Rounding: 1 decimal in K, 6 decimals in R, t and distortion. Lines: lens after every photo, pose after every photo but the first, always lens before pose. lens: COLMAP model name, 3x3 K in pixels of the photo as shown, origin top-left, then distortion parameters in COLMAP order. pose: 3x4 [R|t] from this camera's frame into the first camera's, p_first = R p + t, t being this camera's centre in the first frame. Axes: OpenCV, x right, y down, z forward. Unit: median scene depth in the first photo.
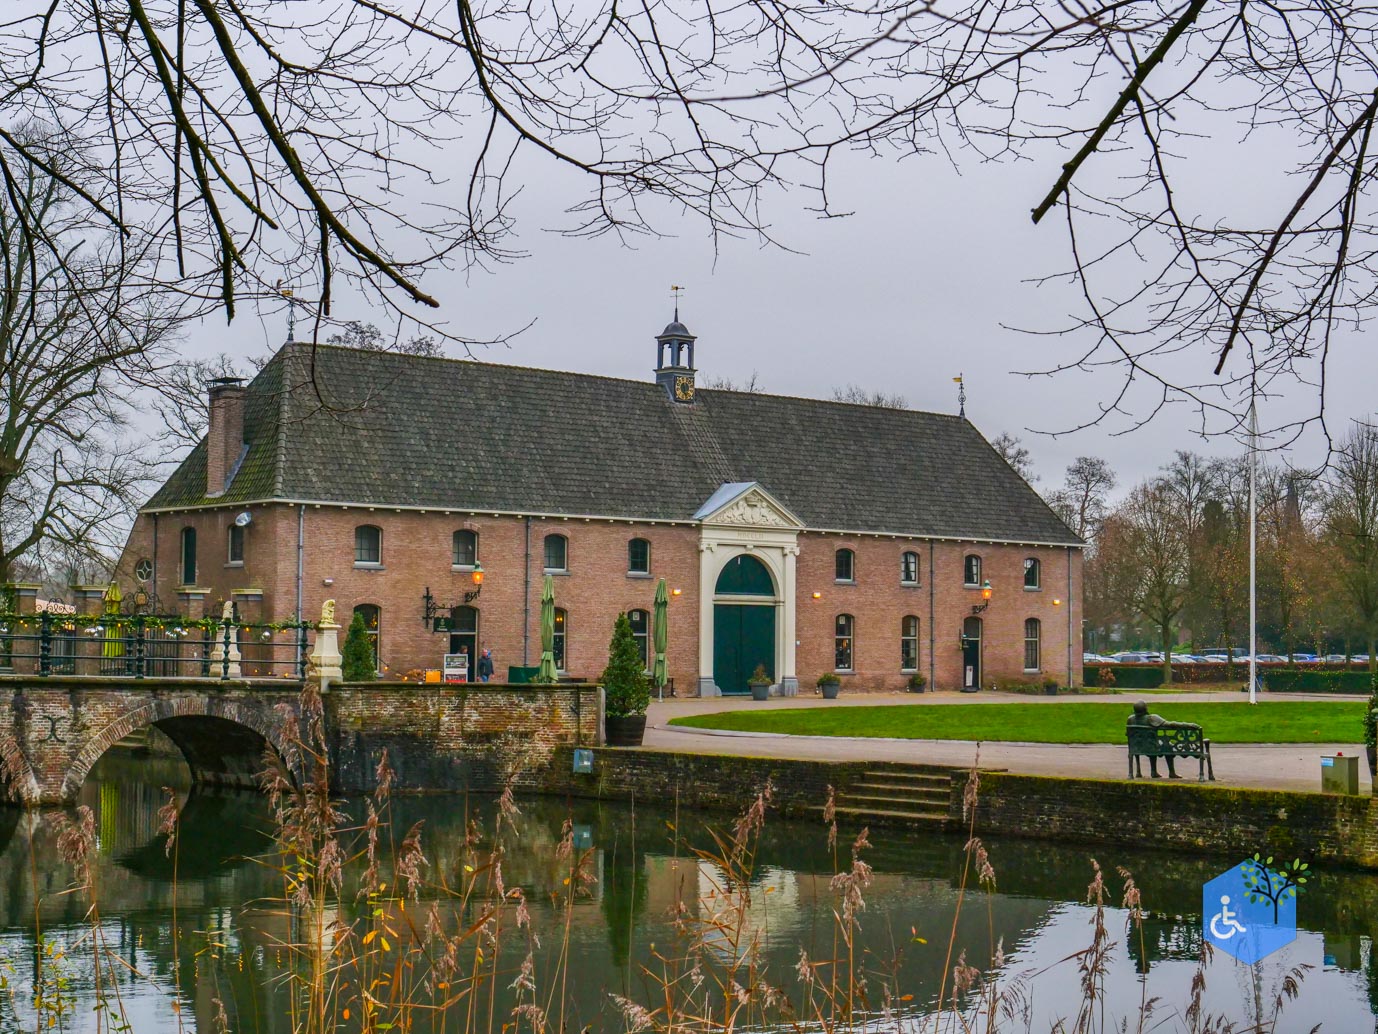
lens RADIAL K [[2182.3, 0, 689.0], [0, 2182.3, 517.0], [0, 0, 1]] dist [-0.011063, 0.014396]
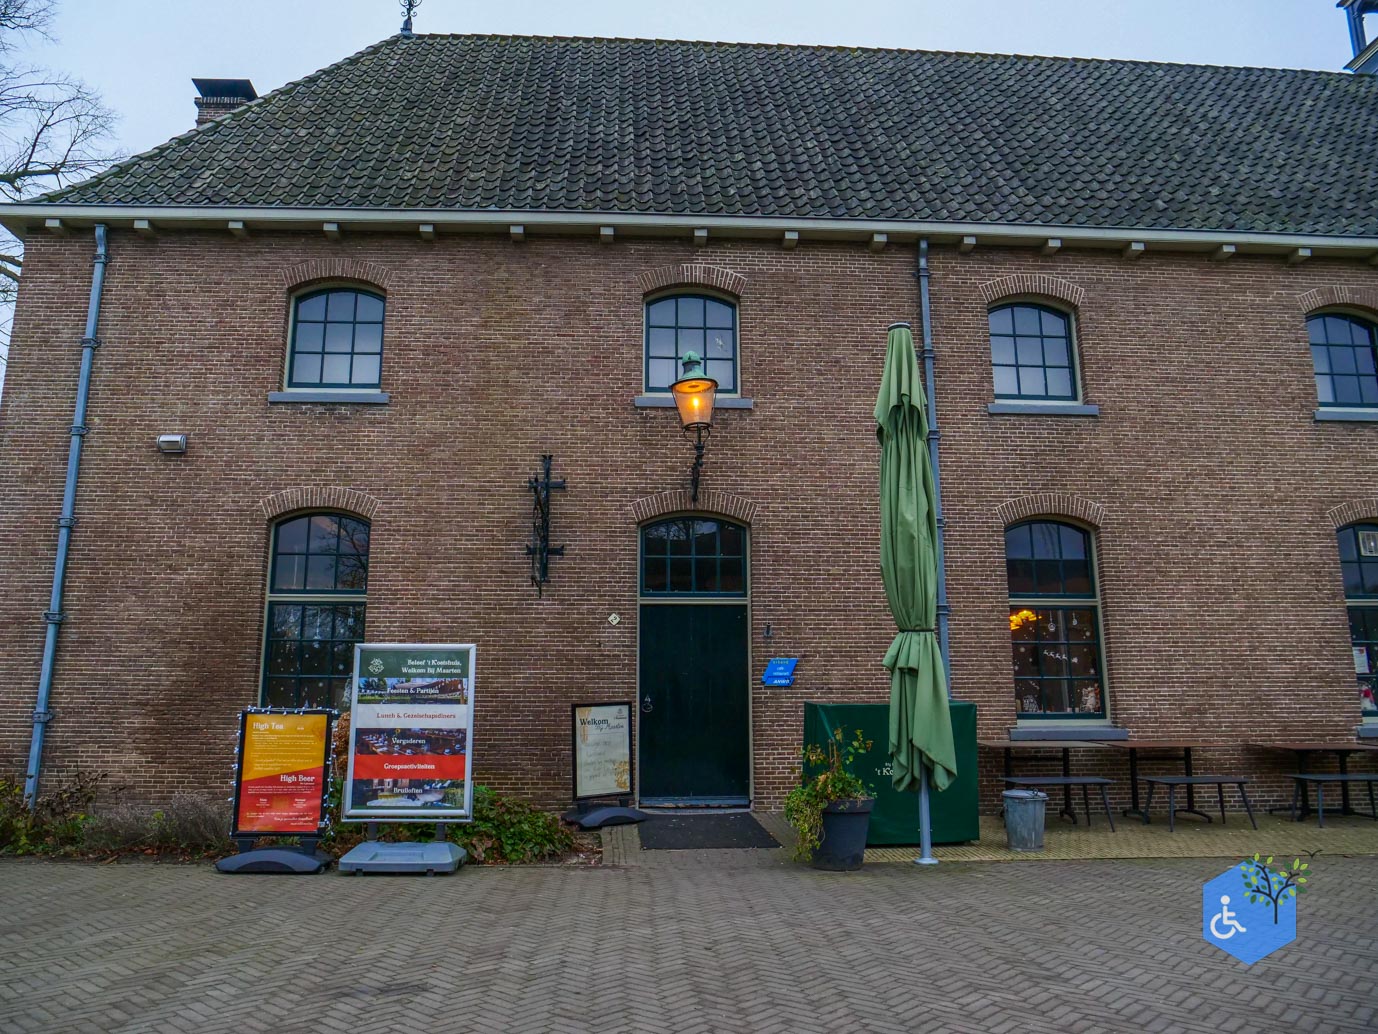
lens RADIAL K [[996.4, 0, 689.0], [0, 996.4, 517.0], [0, 0, 1]] dist [-0.011107, -0.004040]
pose [[0.797985, -0.143522, -0.585338, -0.019713], [0.046696, 0.983035, -0.177374, 0.065397], [0.600865, 0.114209, 0.791149, 0.871691]]
